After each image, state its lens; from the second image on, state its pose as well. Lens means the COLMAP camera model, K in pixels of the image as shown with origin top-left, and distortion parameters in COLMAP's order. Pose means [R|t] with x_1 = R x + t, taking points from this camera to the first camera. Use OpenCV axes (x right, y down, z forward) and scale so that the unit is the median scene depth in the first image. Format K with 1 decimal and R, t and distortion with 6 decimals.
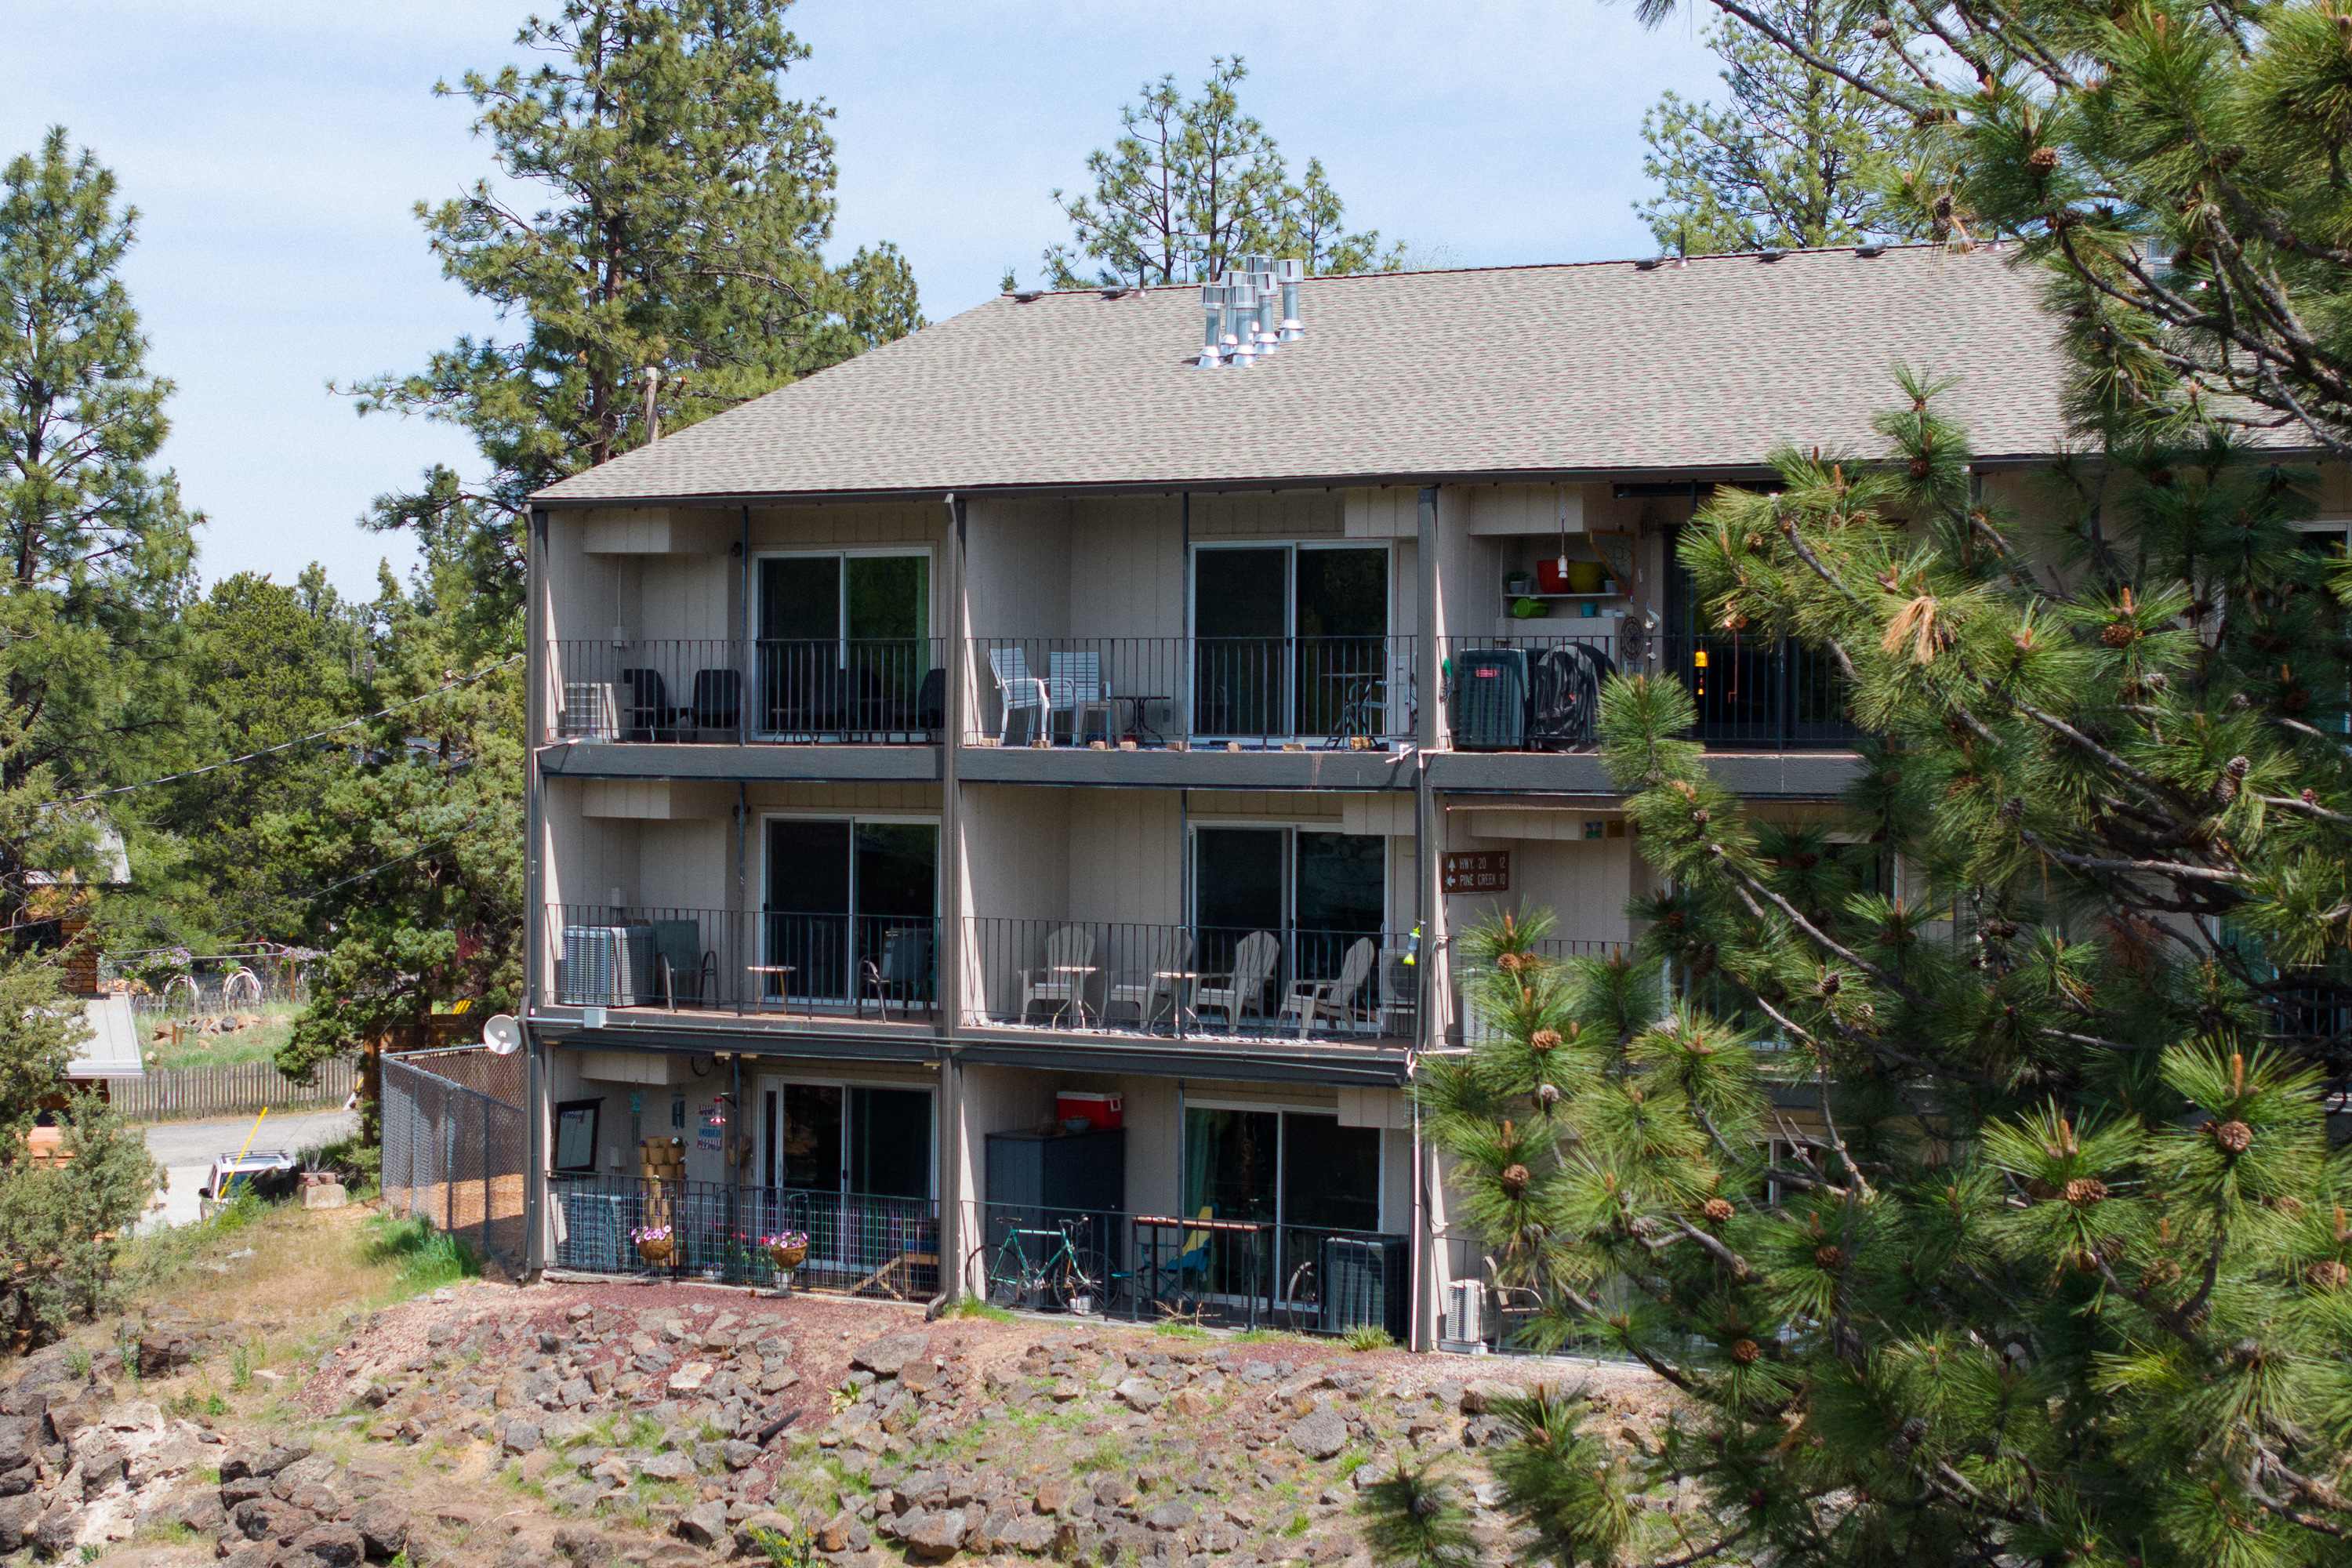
lens RADIAL K [[5143.5, 0, 1176.0], [0, 5143.5, 784.0], [0, 0, 1]] dist [-0.249831, -0.018741]
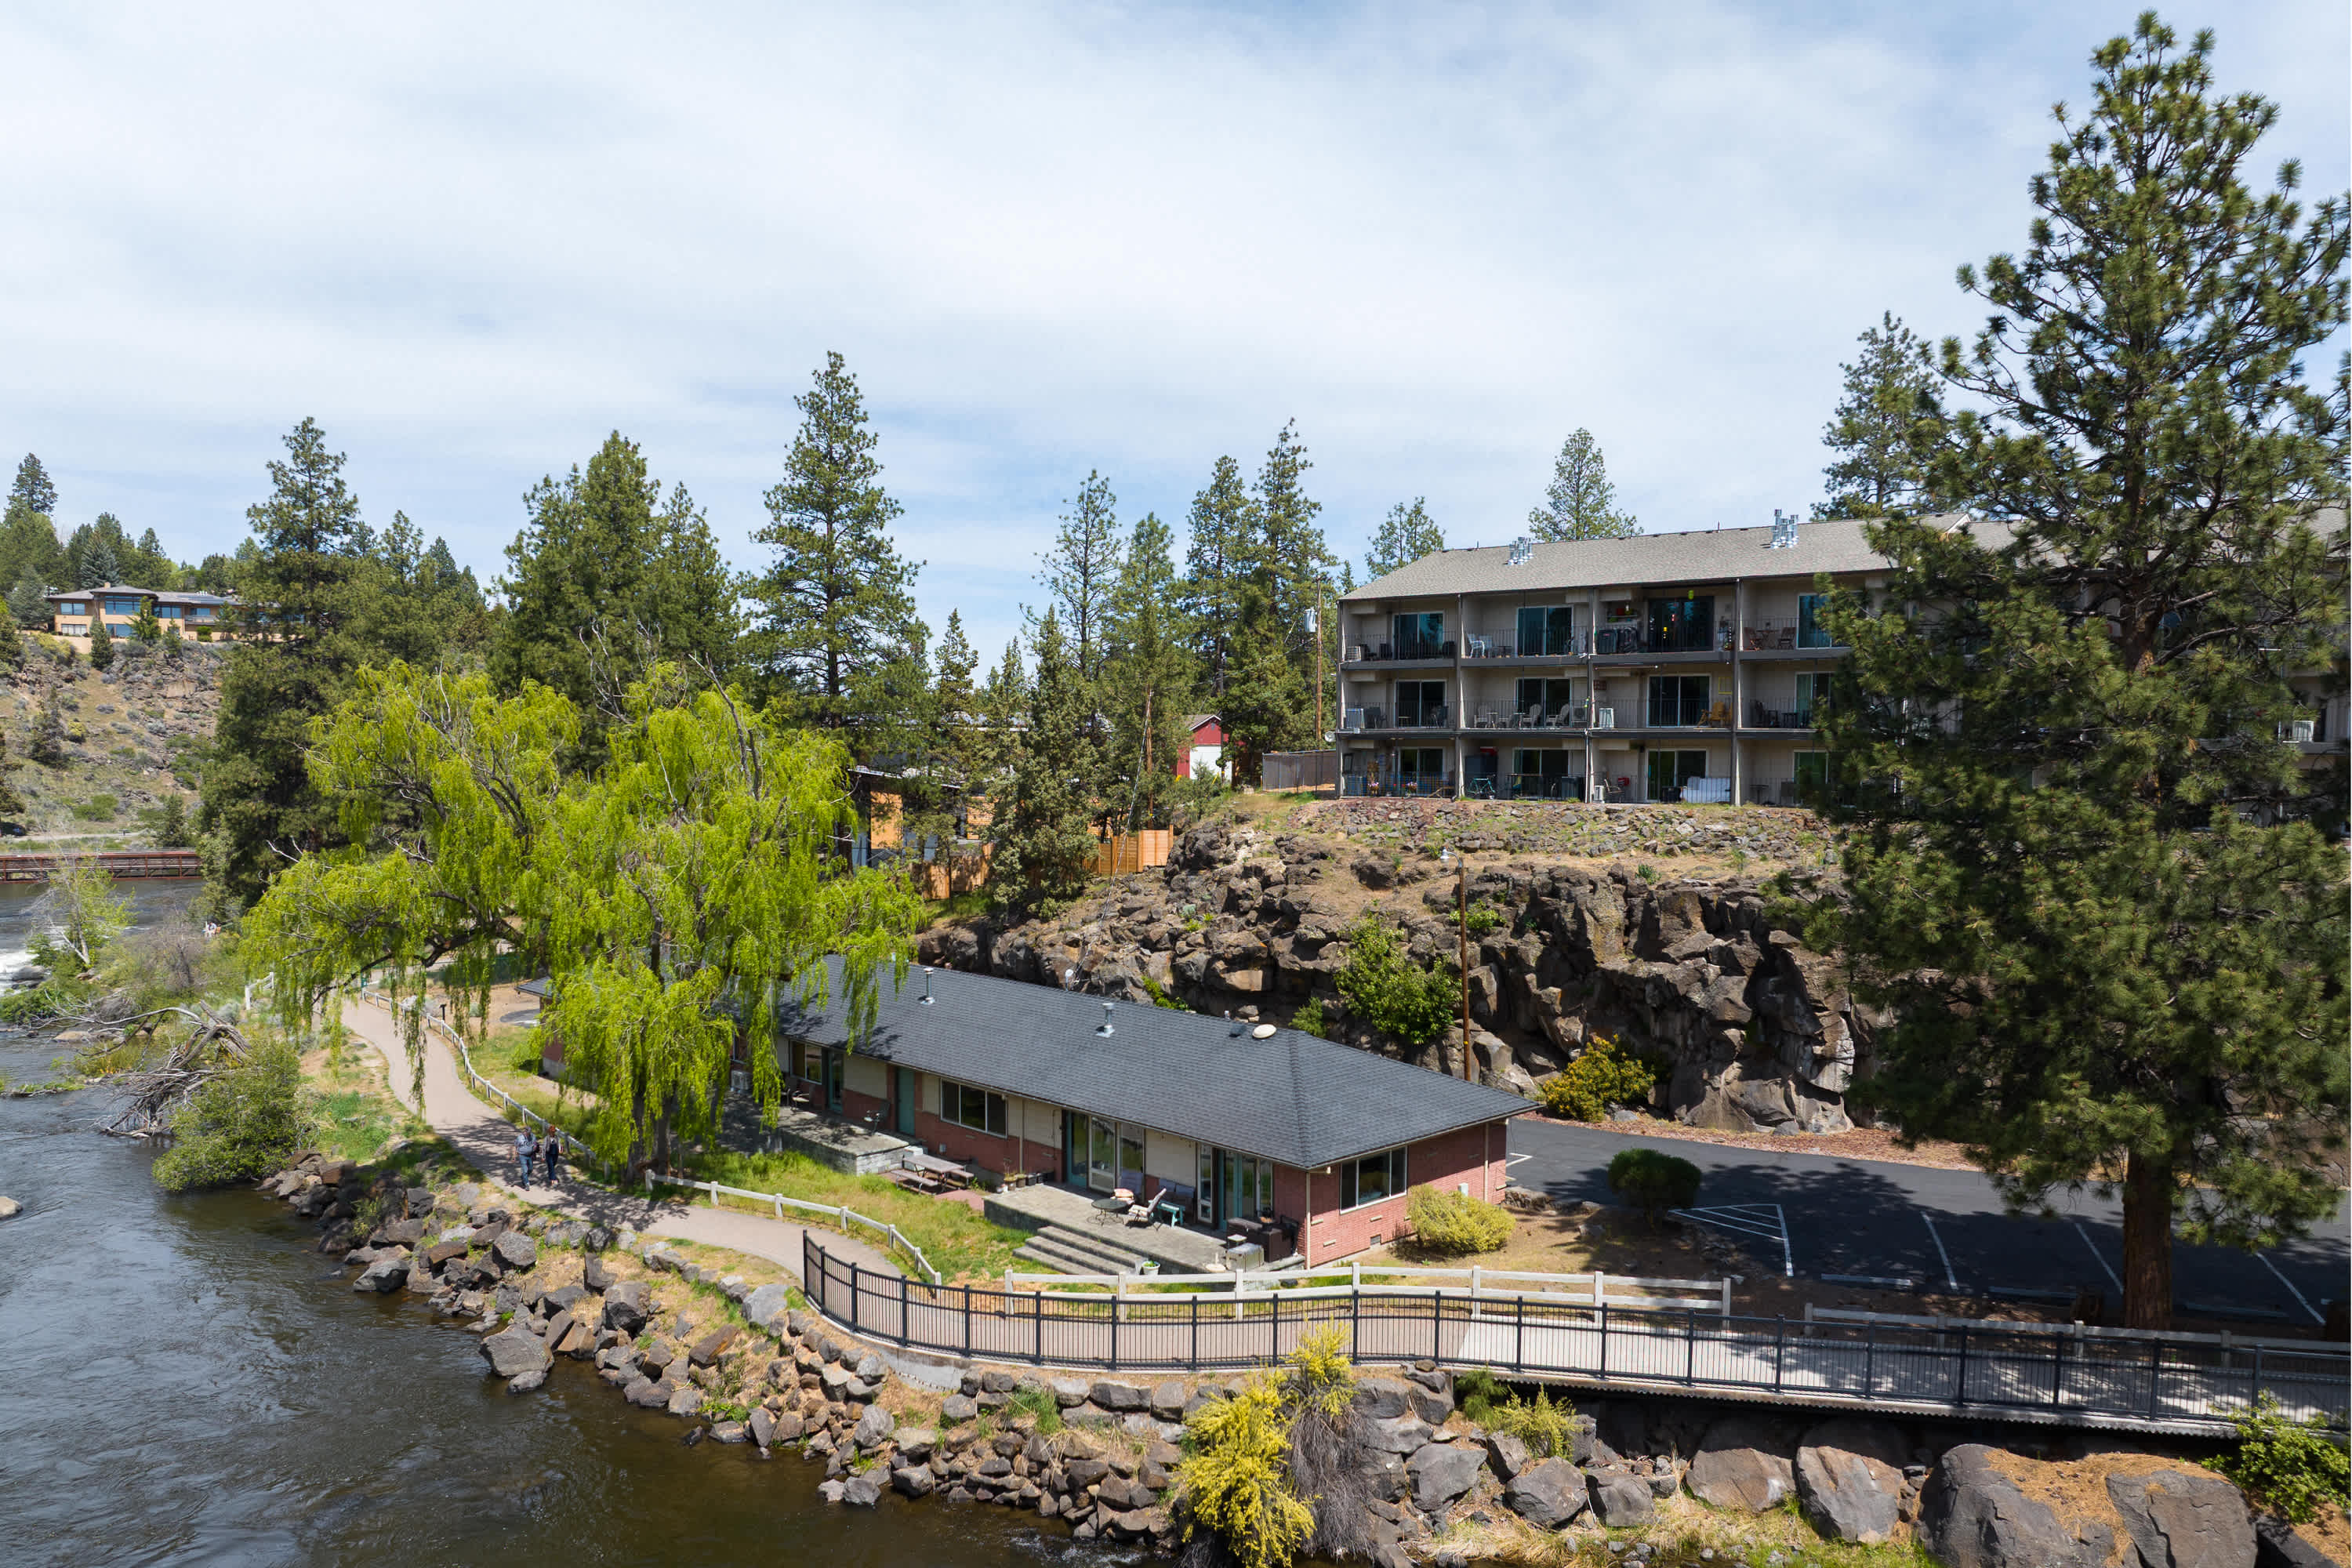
lens RADIAL K [[1659.0, 0, 1176.0], [0, 1659.0, 784.0], [0, 0, 1]] dist [0.001676, 0.000254]
pose [[0.998340, -0.001548, -0.057572, -0.187973], [0.002742, 0.999783, 0.020668, 0.062823], [0.057528, -0.020792, 0.998127, -0.305537]]
